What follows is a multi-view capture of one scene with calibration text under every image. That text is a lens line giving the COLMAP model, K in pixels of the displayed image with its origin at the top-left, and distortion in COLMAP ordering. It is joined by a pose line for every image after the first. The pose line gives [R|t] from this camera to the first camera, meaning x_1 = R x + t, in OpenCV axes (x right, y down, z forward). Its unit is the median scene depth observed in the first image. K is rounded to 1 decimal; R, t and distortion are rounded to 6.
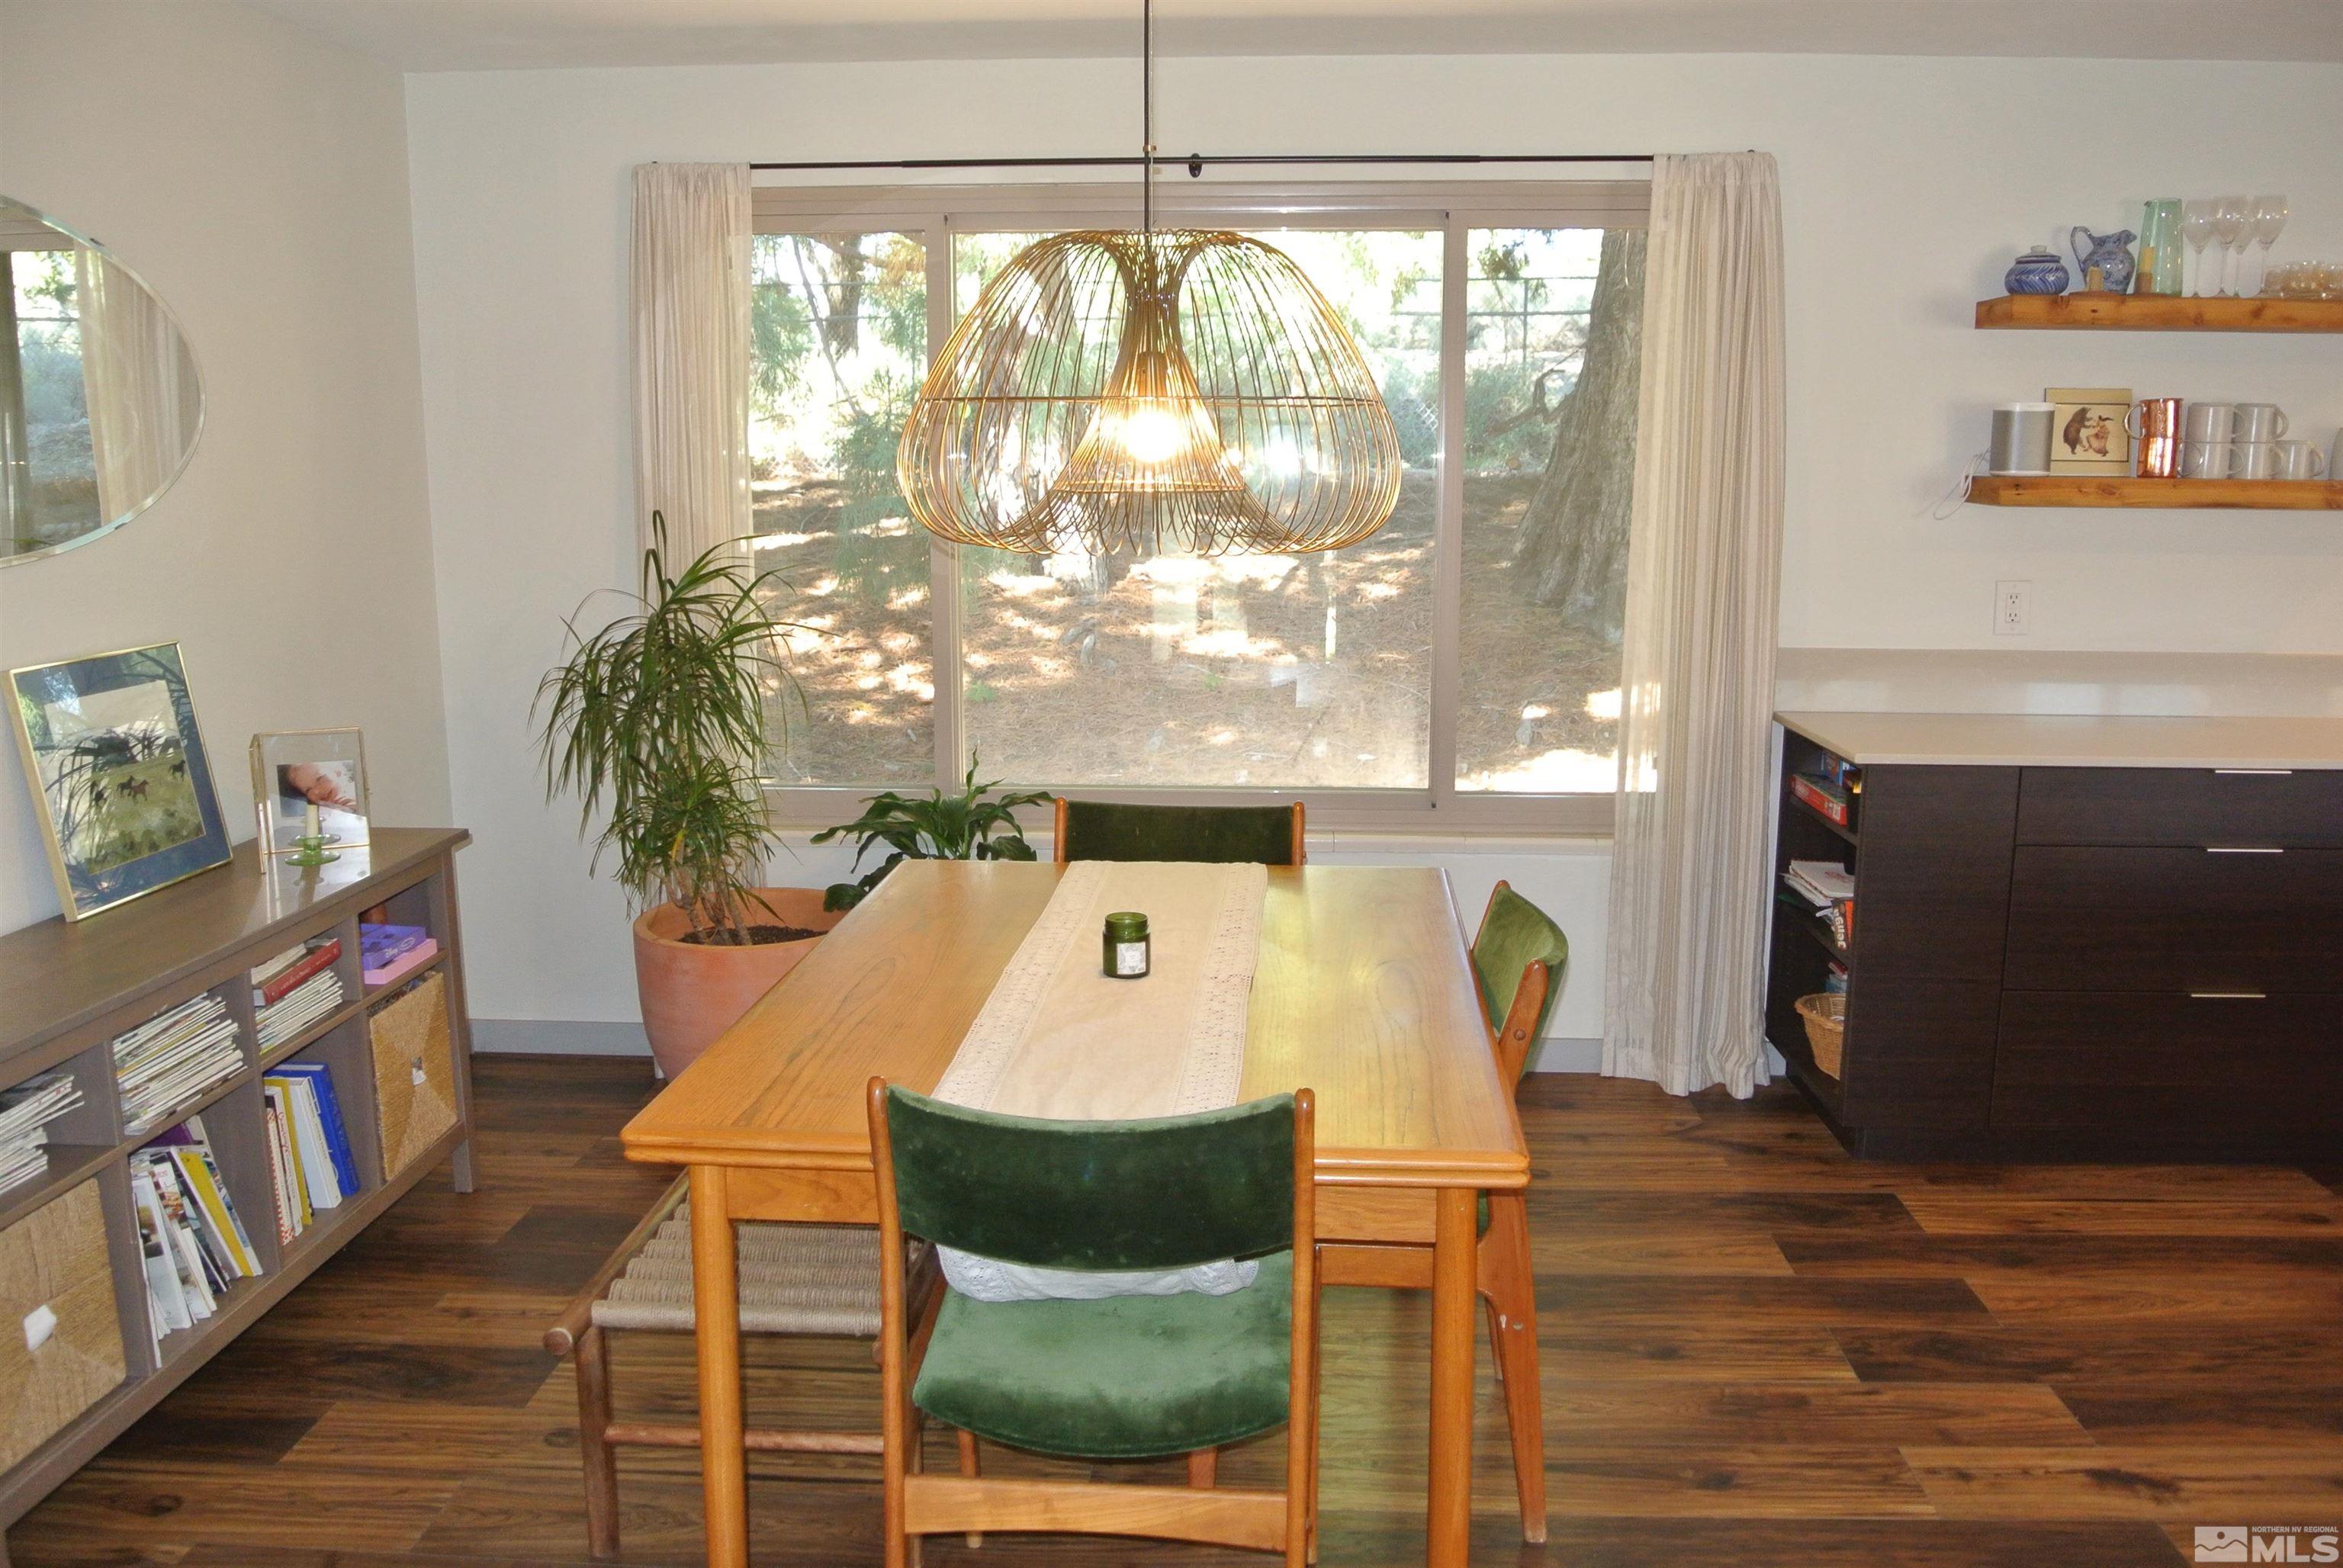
lens RADIAL K [[1829.5, 0, 1171.5], [0, 1829.5, 784.0], [0, 0, 1]] dist [-0.051275, 0.006819]
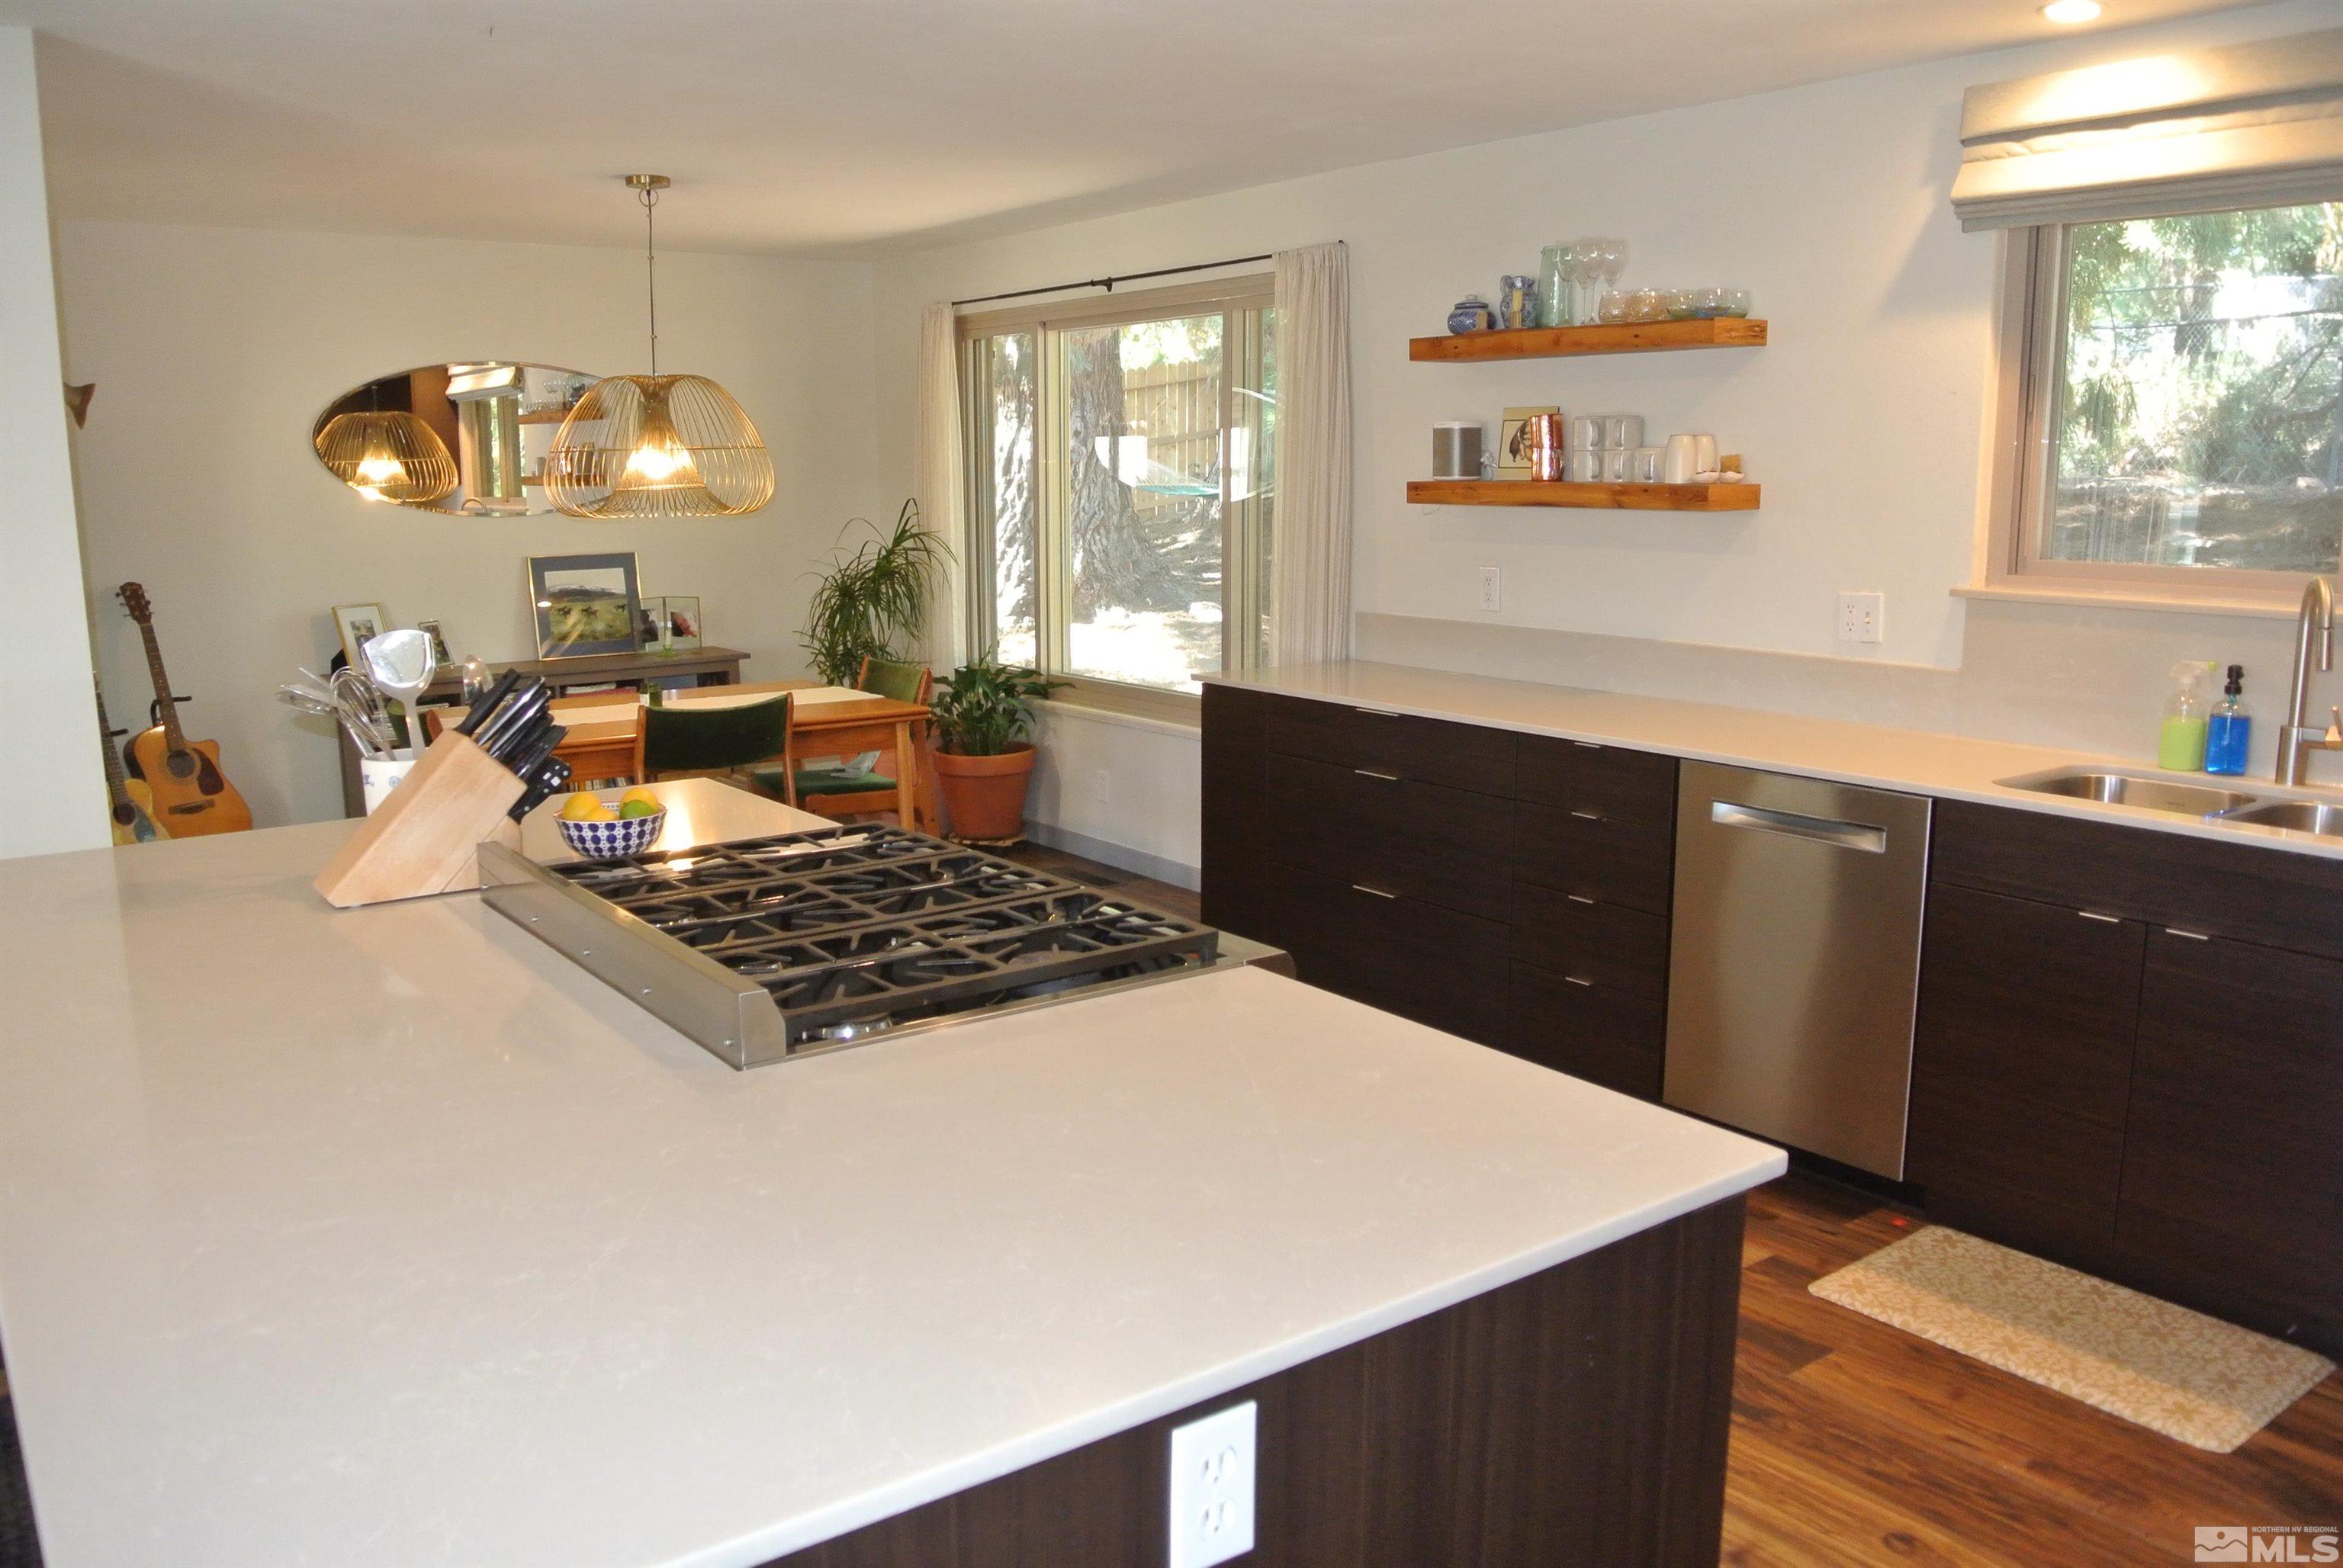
lens RADIAL K [[1829.5, 0, 1171.5], [0, 1829.5, 784.0], [0, 0, 1]] dist [-0.051275, 0.006819]
pose [[0.634845, 0.128946, -0.761804, 1.347630], [-0.130391, 0.989714, 0.058863, -0.011341], [0.761558, 0.061964, 0.645128, 0.049321]]
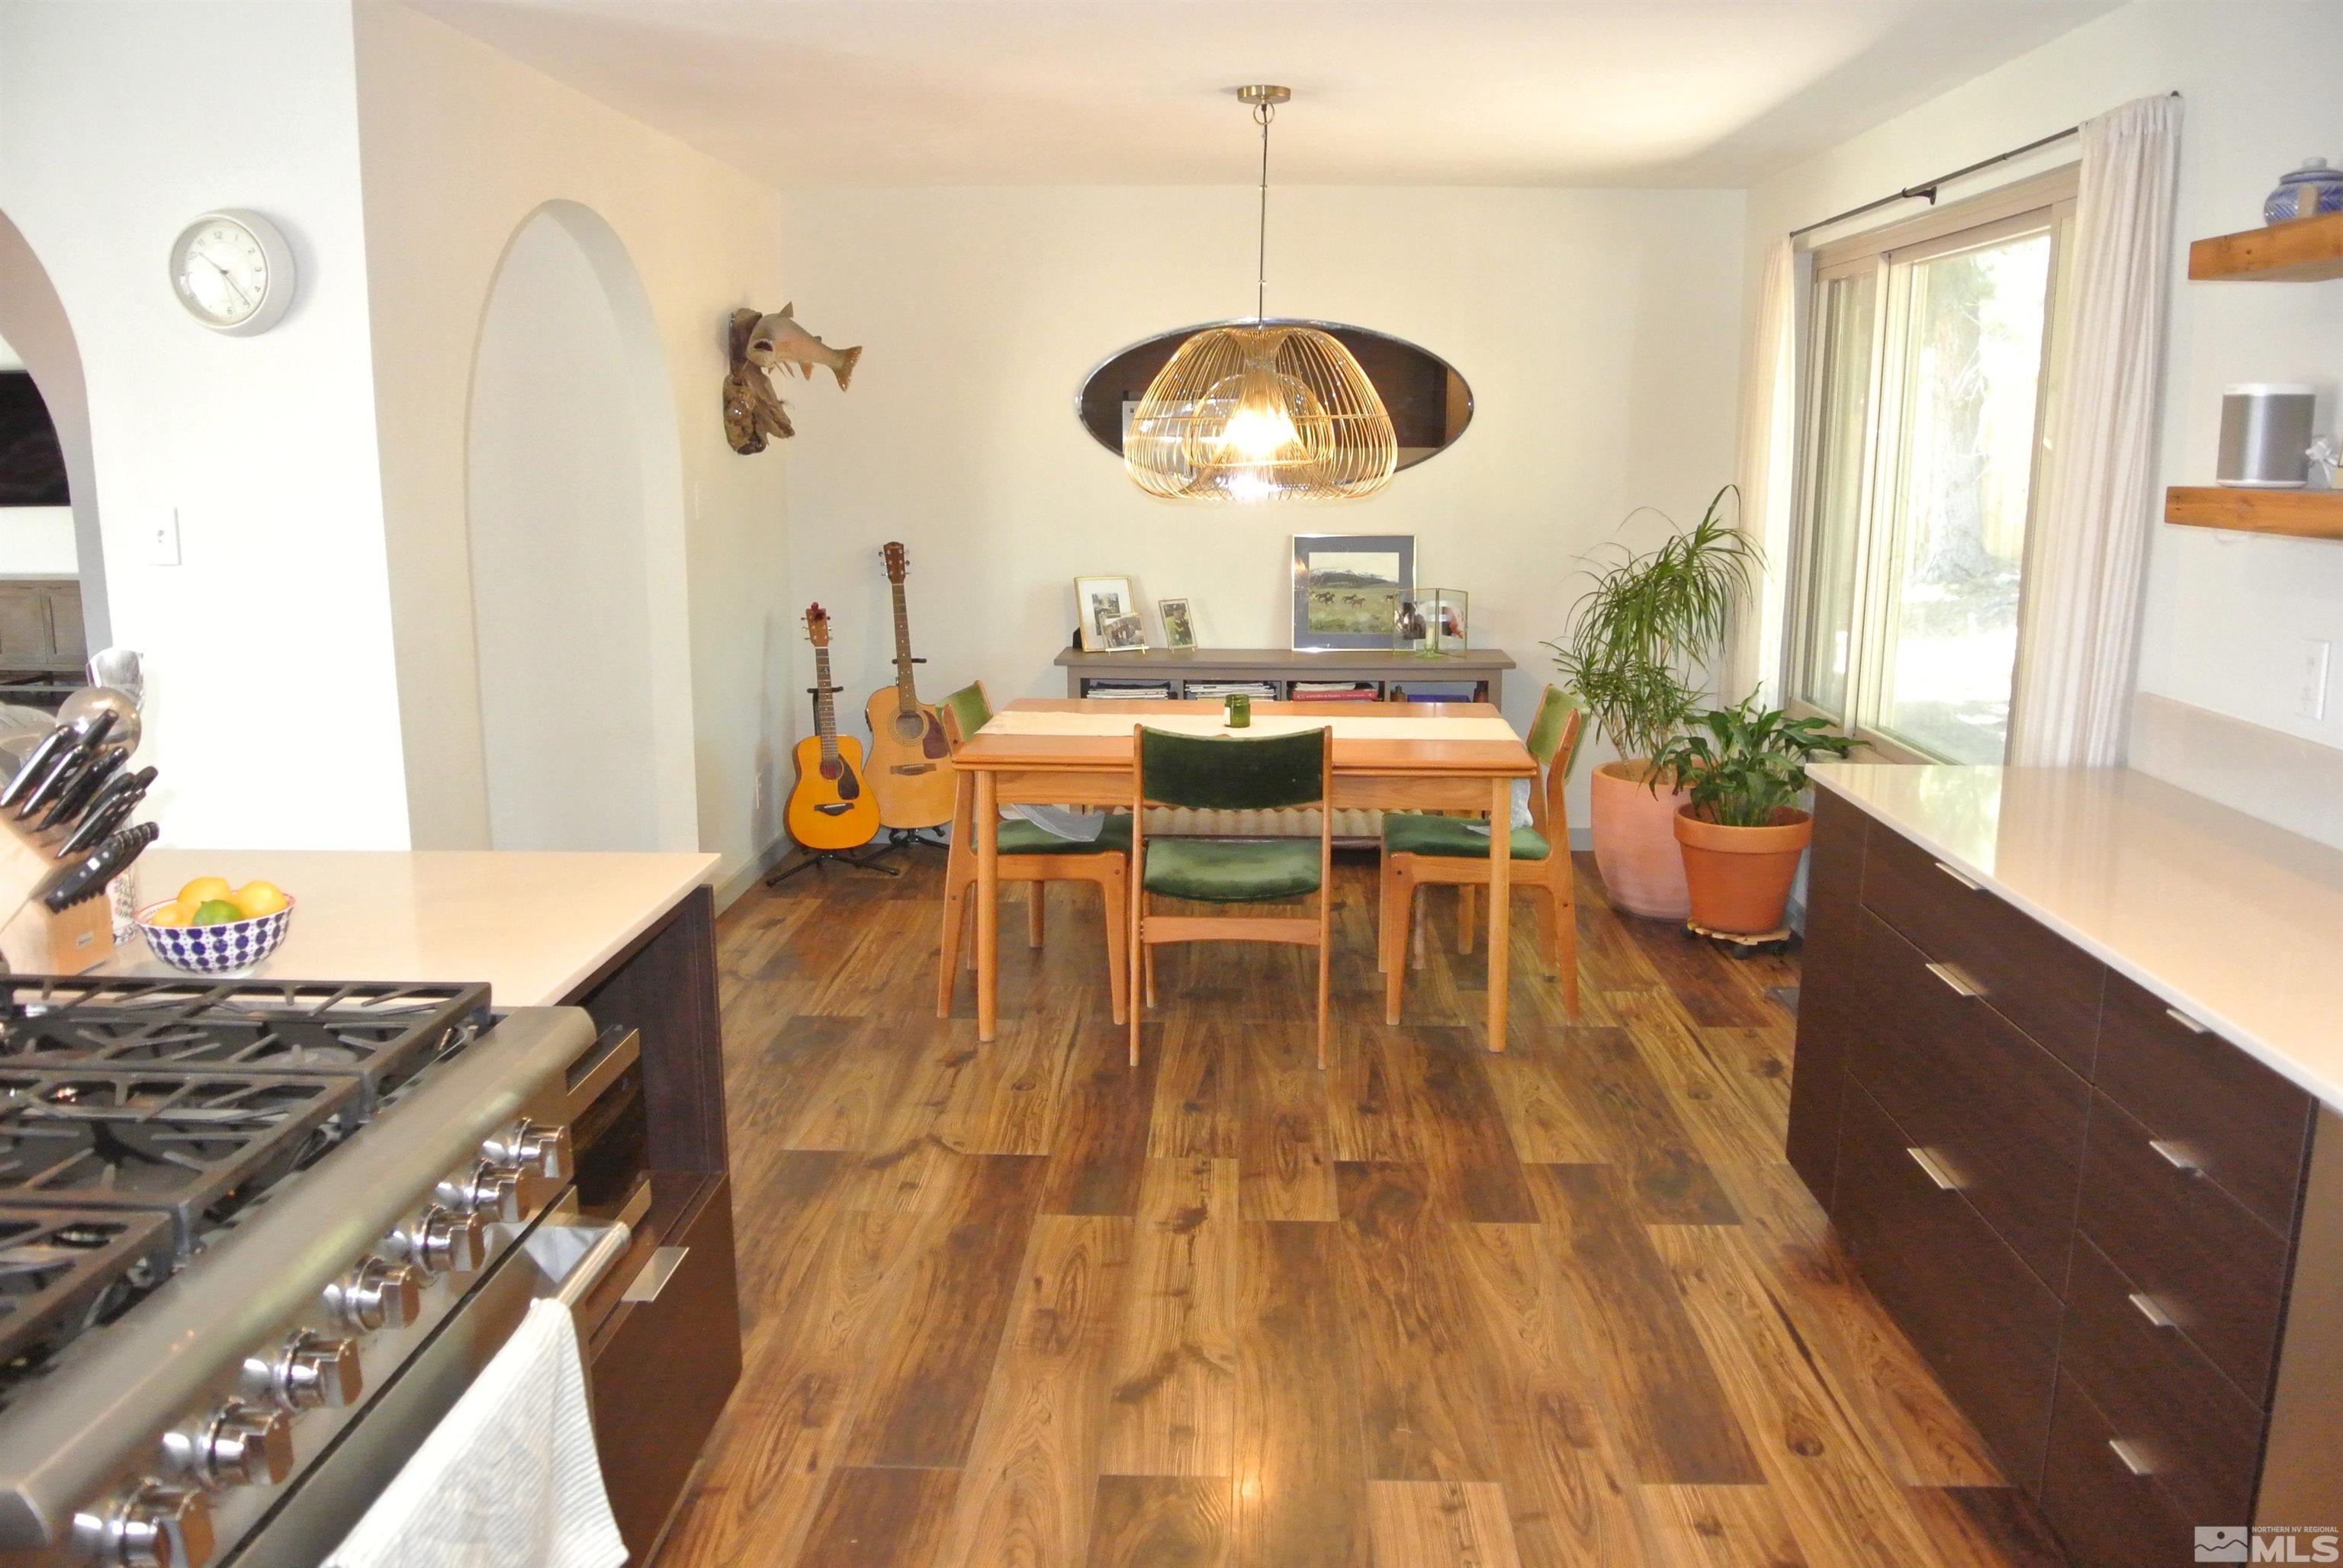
lens RADIAL K [[1802.5, 0, 1235.1], [0, 1802.5, 751.5], [0, 0, 1]] dist [-0.046238, 0.005233]
pose [[0.043754, 0.172223, -0.984086, 1.170207], [-0.184085, 0.969552, 0.161495, -0.108930], [0.981936, 0.174089, 0.074126, 0.574451]]
